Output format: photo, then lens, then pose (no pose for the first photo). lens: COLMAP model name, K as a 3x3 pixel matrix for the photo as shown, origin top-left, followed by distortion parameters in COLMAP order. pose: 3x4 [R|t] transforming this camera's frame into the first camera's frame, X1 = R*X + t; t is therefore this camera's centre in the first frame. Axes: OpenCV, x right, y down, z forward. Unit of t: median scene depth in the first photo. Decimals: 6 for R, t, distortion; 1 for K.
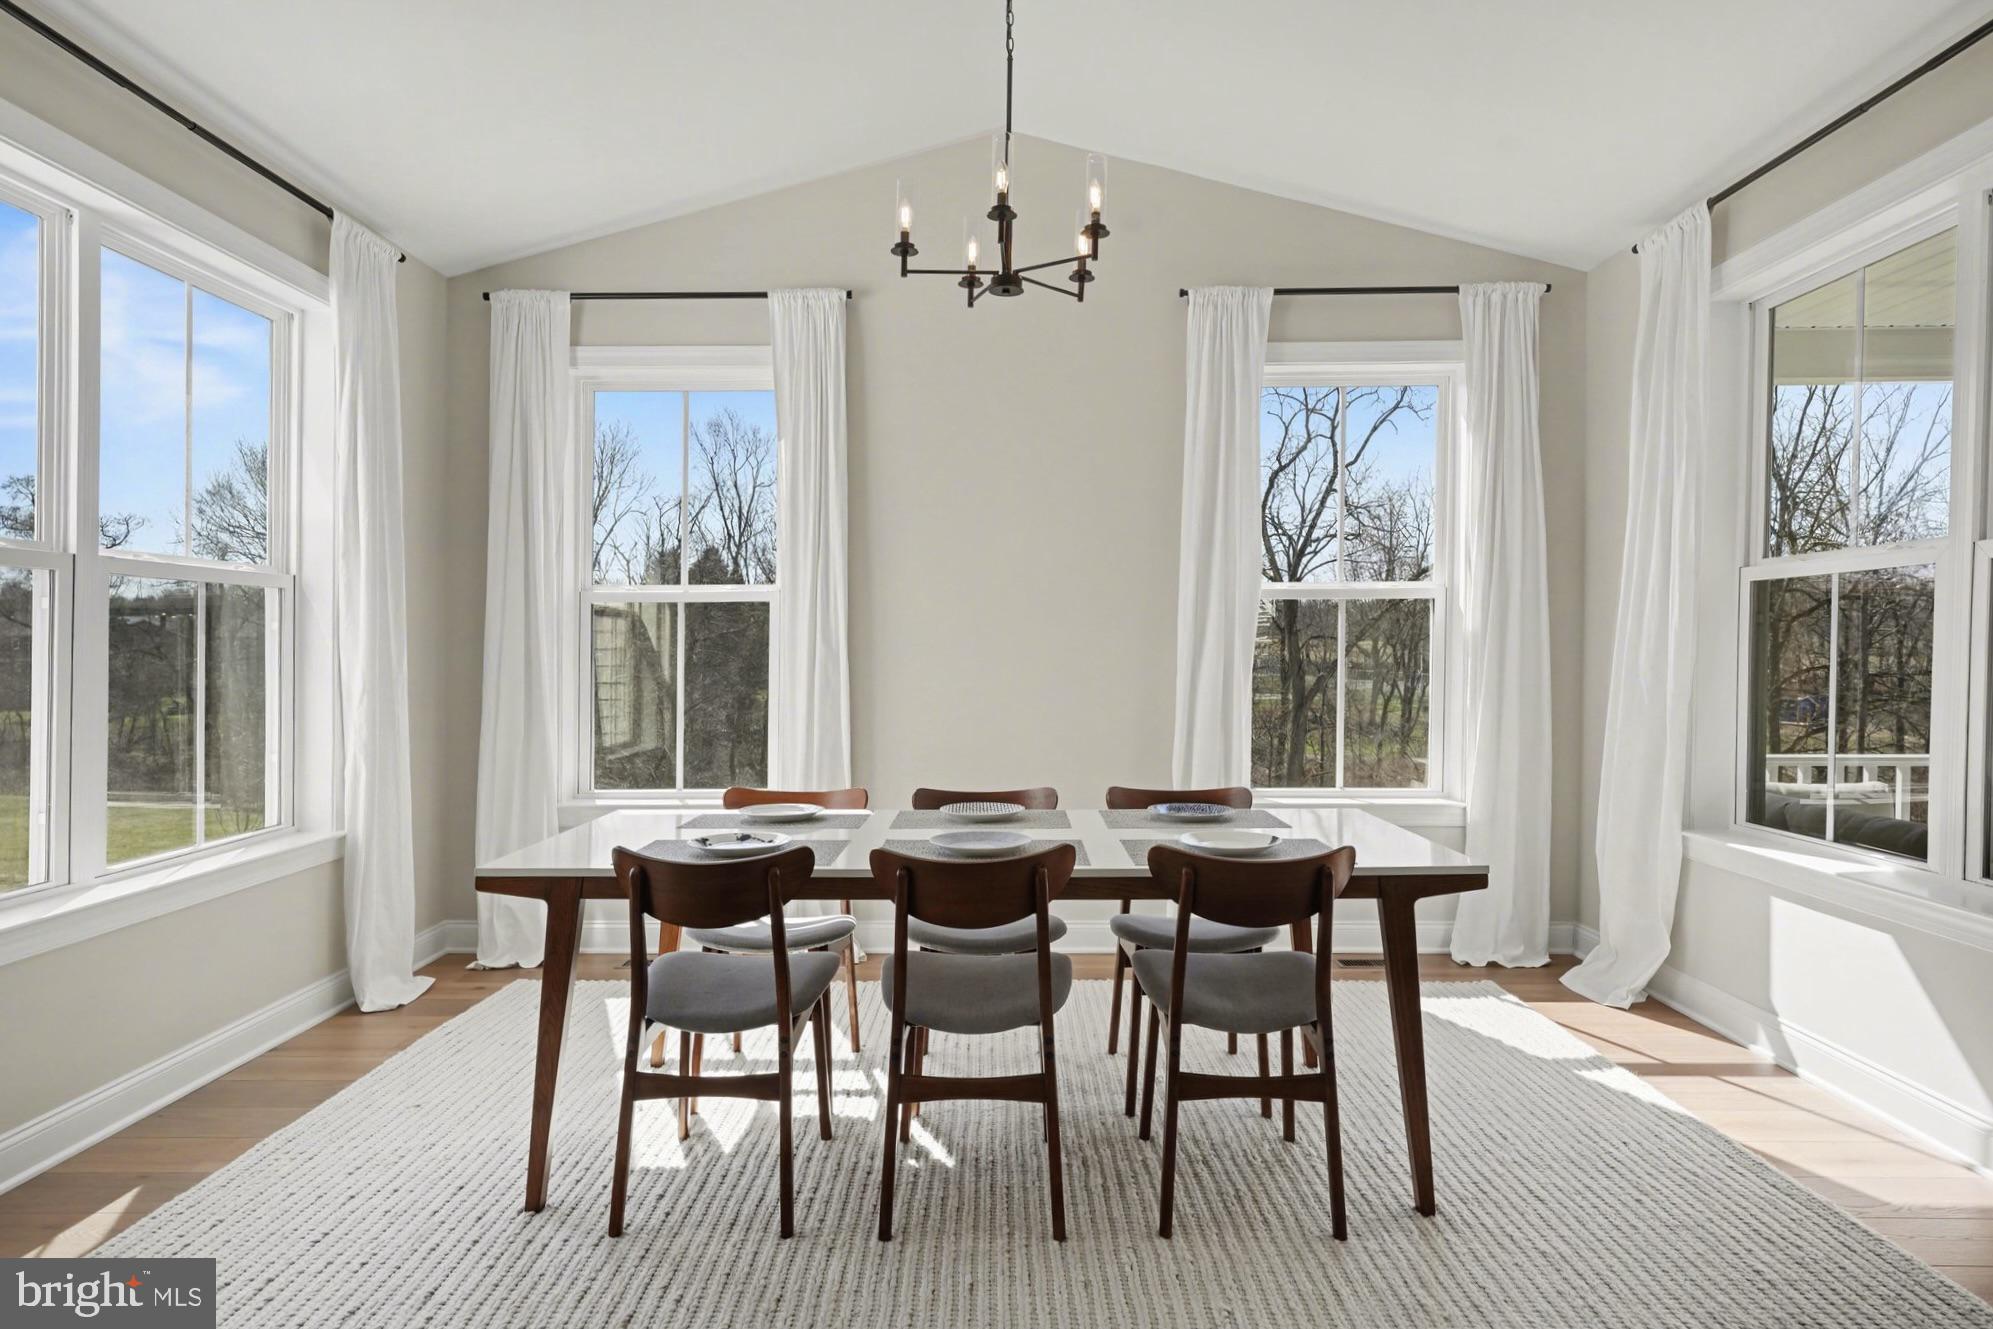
lens RADIAL K [[1090.8, 0, 1001.1], [0, 1090.8, 681.8], [0, 0, 1]] dist [-0.001833, -0.000545]
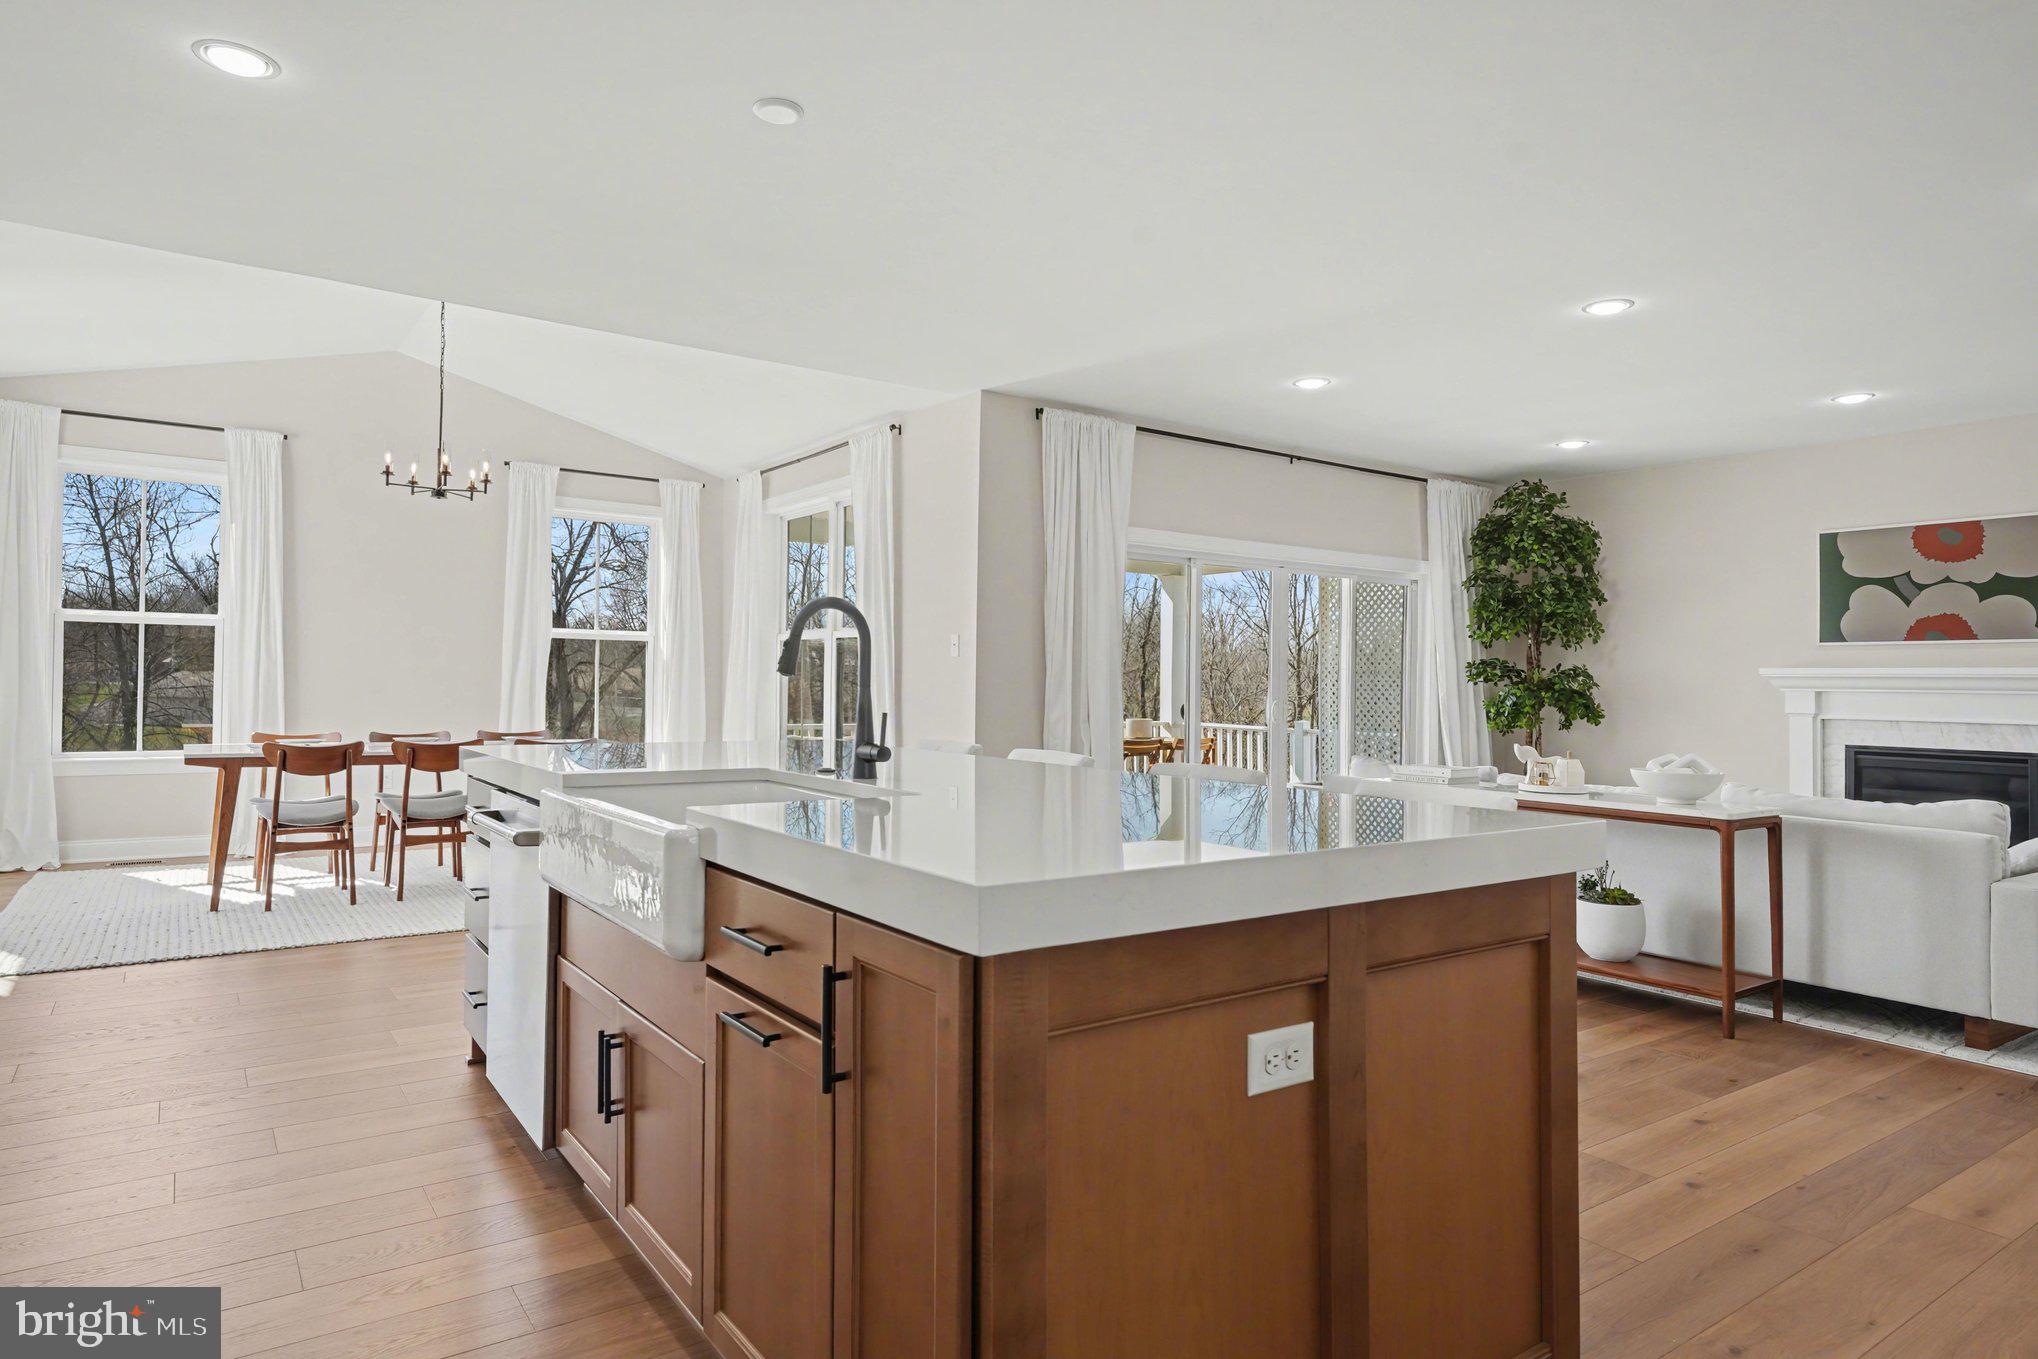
lens RADIAL K [[1181.2, 0, 1009.0], [0, 1181.2, 703.8], [0, 0, 1]] dist [-0.000527, -0.000928]
pose [[0.810202, 0.007055, 0.586109, -0.295597], [-0.001746, 0.999952, -0.009622, 0.051301], [-0.586149, 0.006772, 0.810175, -1.037446]]
